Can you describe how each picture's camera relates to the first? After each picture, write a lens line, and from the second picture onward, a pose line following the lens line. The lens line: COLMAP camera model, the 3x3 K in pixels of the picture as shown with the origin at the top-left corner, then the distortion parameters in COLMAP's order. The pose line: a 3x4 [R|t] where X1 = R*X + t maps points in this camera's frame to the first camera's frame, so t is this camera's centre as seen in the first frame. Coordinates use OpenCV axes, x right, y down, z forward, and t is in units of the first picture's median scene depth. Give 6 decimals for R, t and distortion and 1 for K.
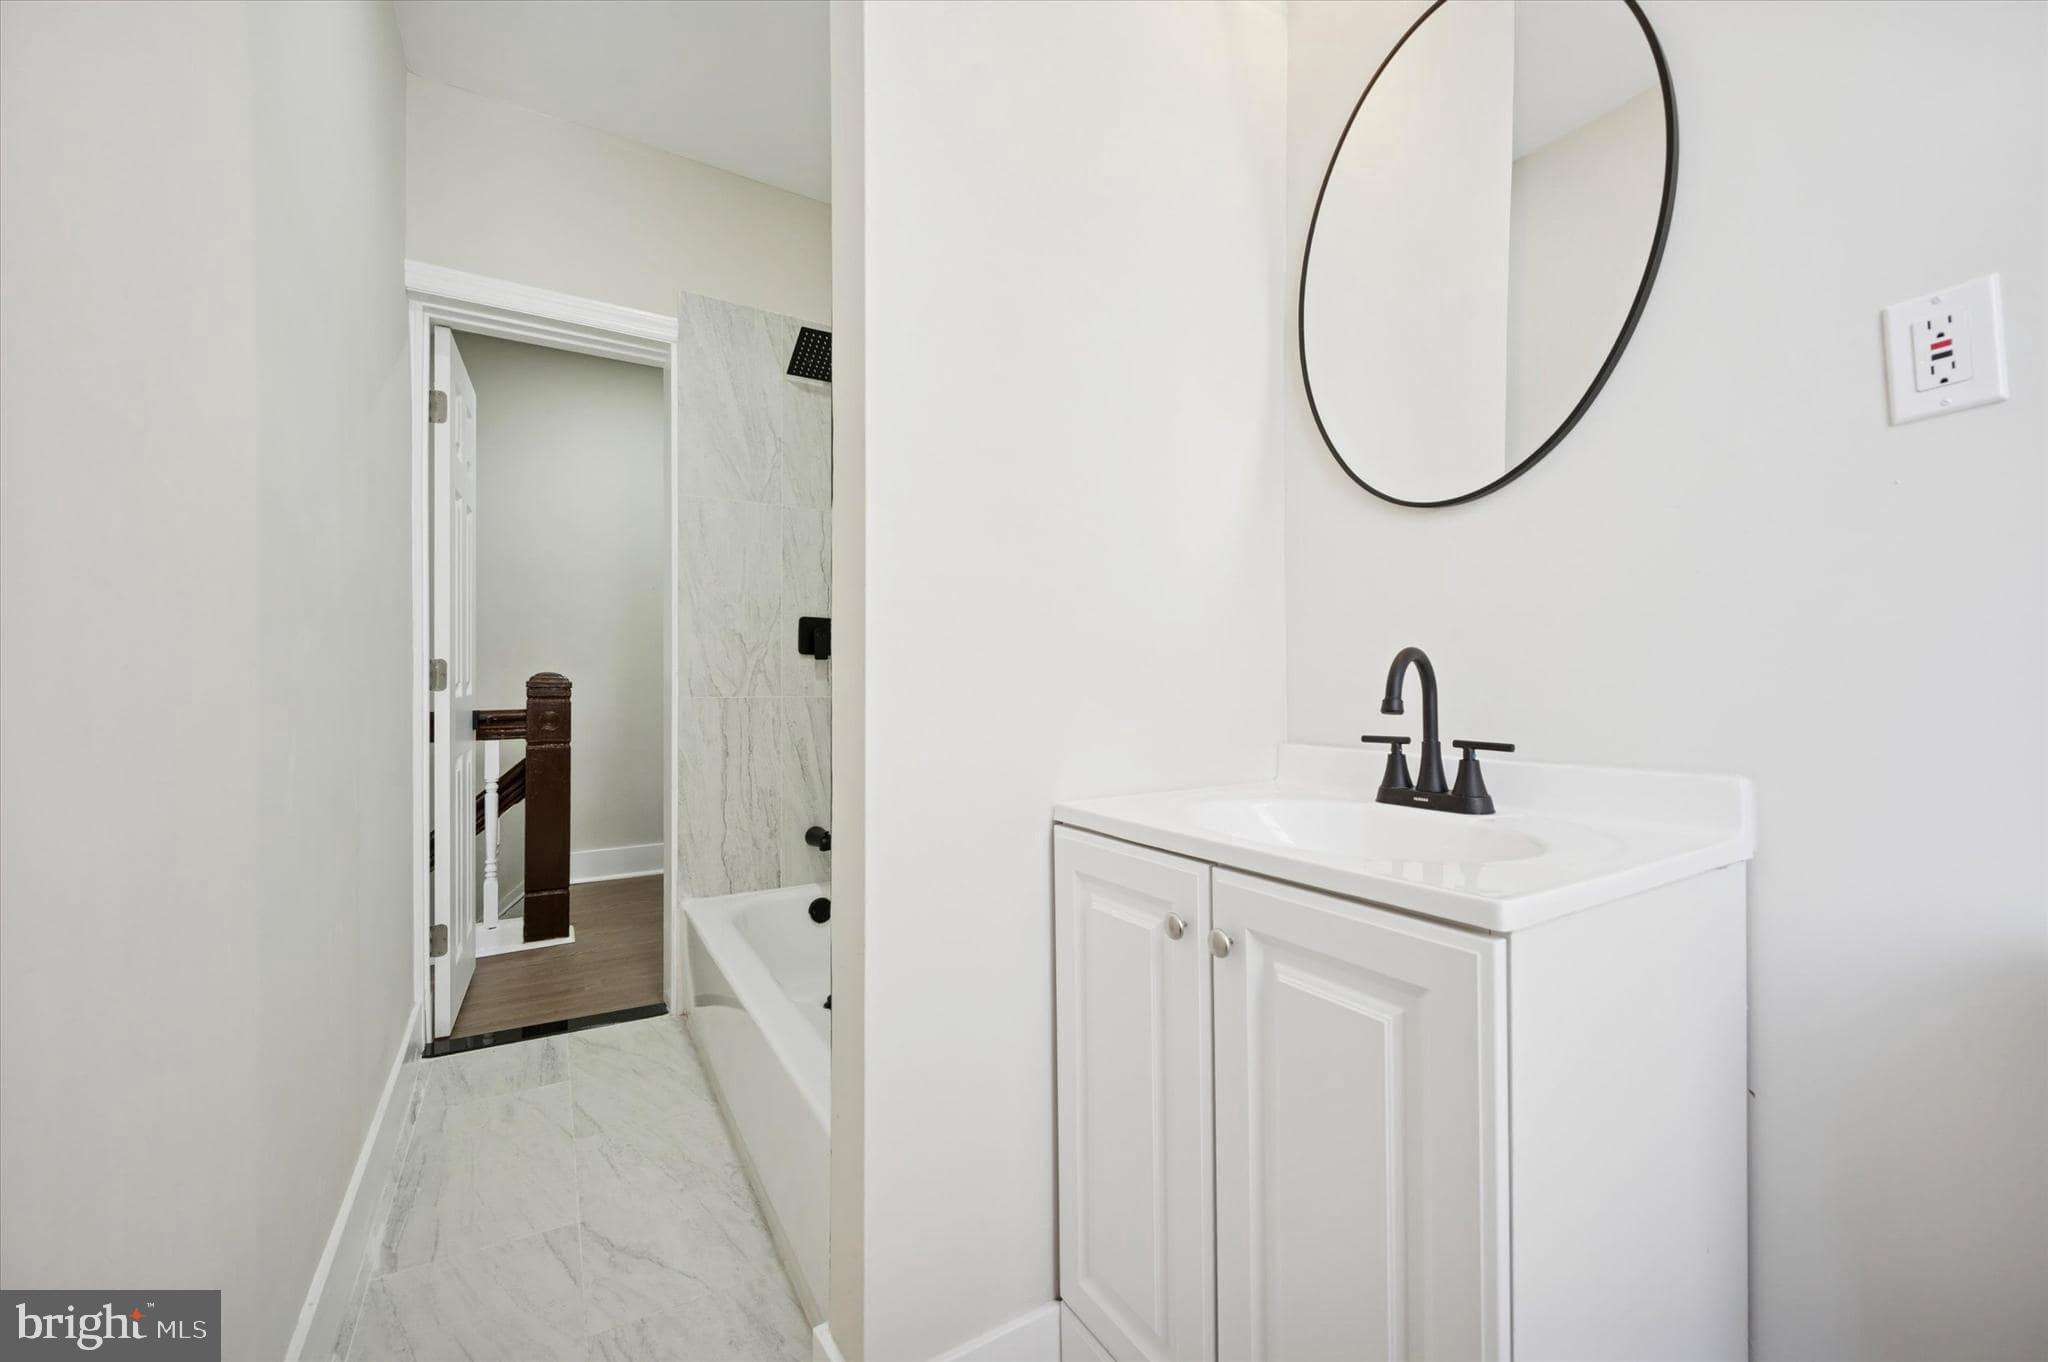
lens RADIAL K [[814.3, 0, 1037.3], [0, 814.3, 682.0], [0, 0, 1]] dist [-0.001332, -0.000192]
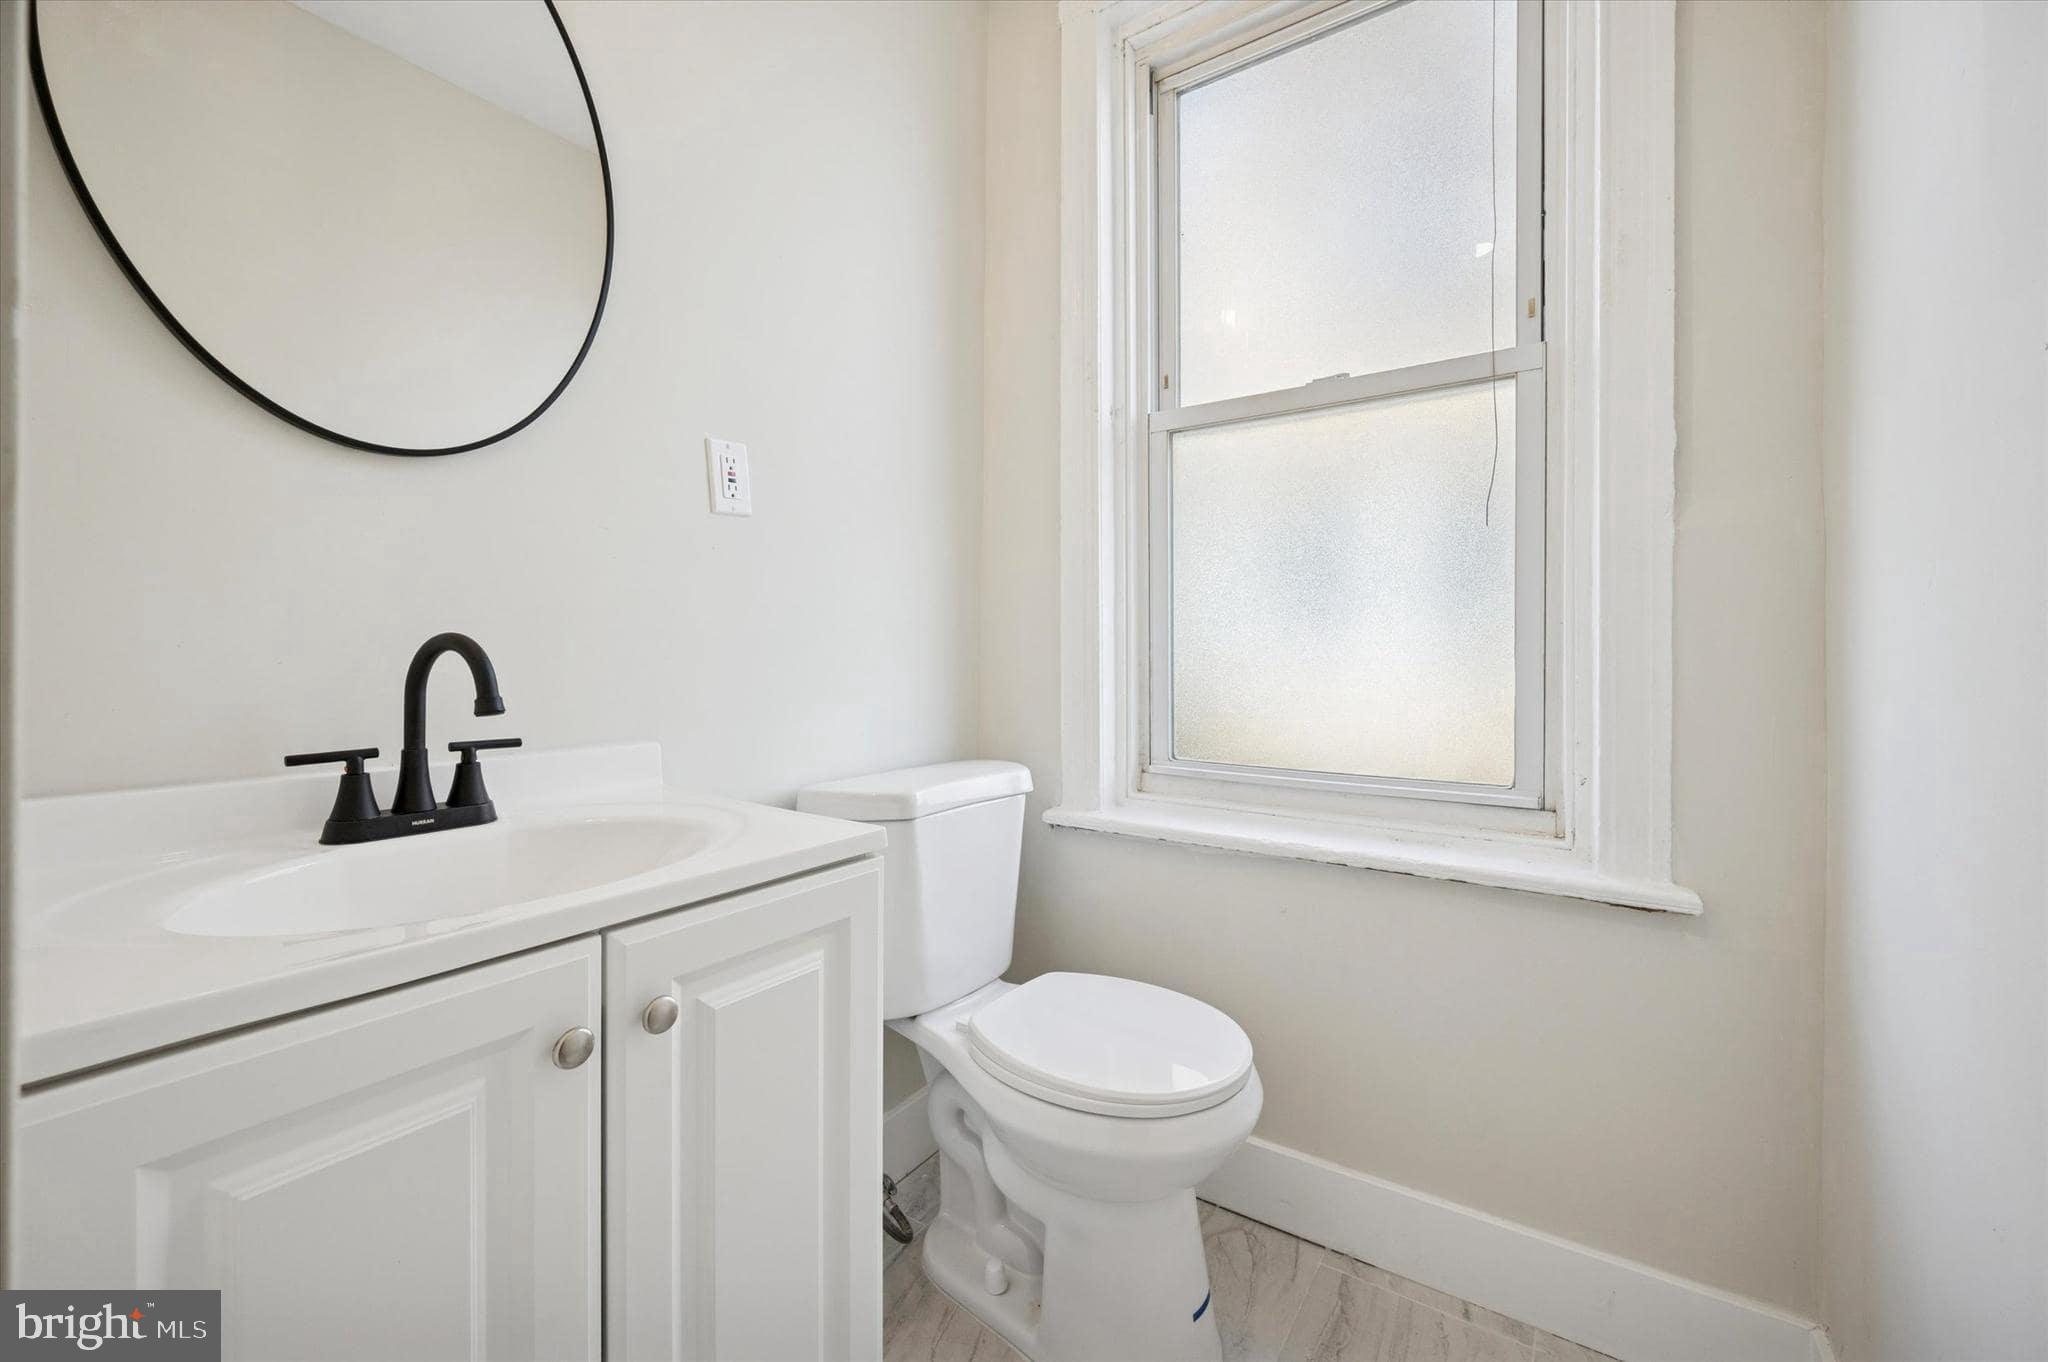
lens RADIAL K [[814.3, 0, 1032.8], [0, 814.3, 664.7], [0, 0, 1]] dist [-0.001332, -0.000192]
pose [[-0.426458, 0.002903, 0.904503, -0.512702], [0.004130, 0.999991, -0.001262, -0.005933], [-0.904498, 0.003198, -0.426466, 0.836195]]
